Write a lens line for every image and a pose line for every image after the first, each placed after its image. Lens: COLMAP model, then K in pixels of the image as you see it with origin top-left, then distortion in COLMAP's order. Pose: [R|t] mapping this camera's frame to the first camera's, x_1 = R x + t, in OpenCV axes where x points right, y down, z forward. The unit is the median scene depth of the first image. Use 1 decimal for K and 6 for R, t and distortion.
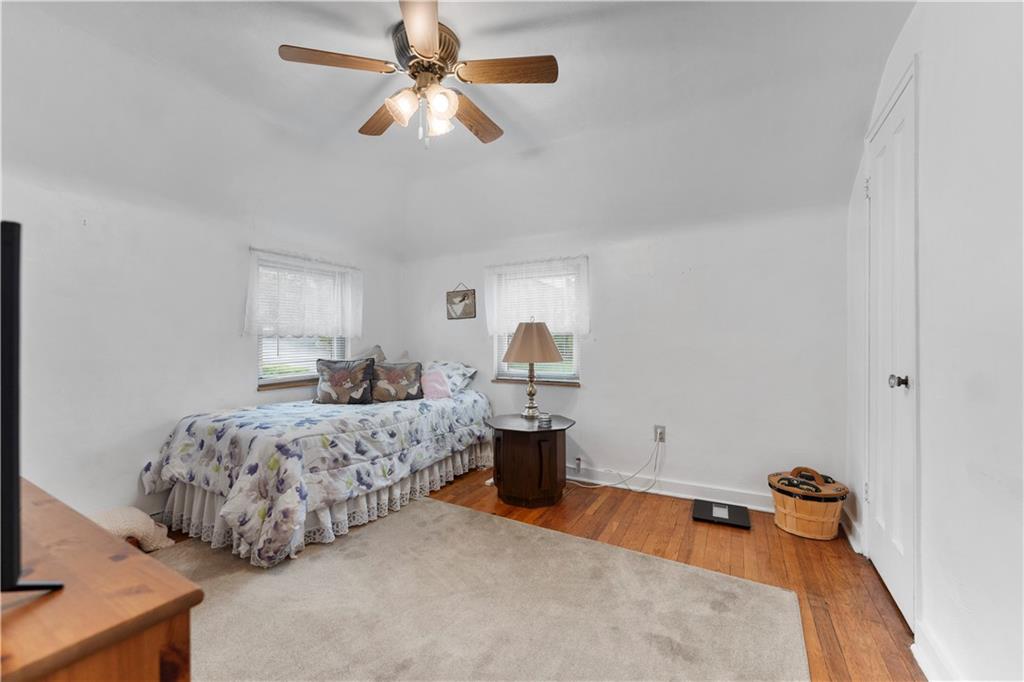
lens RADIAL K [[416.0, 0, 520.2], [0, 416.0, 344.3], [0, 0, 1]] dist [0.003784, 0.000094]
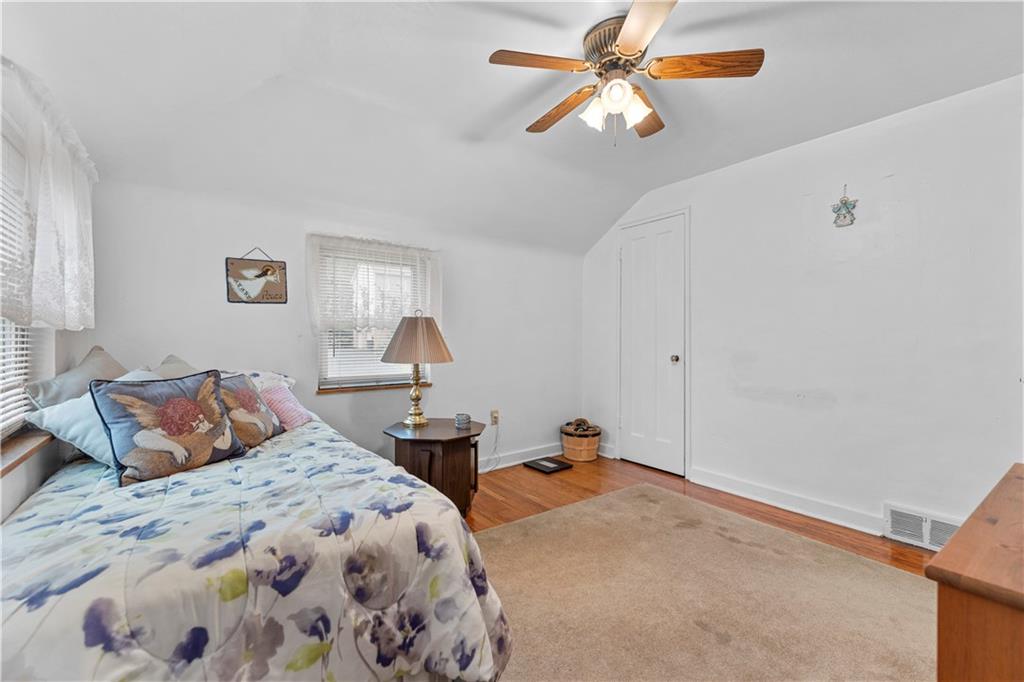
lens RADIAL K [[416.0, 0, 518.7], [0, 416.0, 338.1], [0, 0, 1]] dist [0.003784, 0.000094]
pose [[0.421310, 0.001819, 0.906915, -0.689971], [0.003526, 0.999987, -0.003643, -0.004012], [-0.906910, 0.004733, 0.421298, 0.443583]]
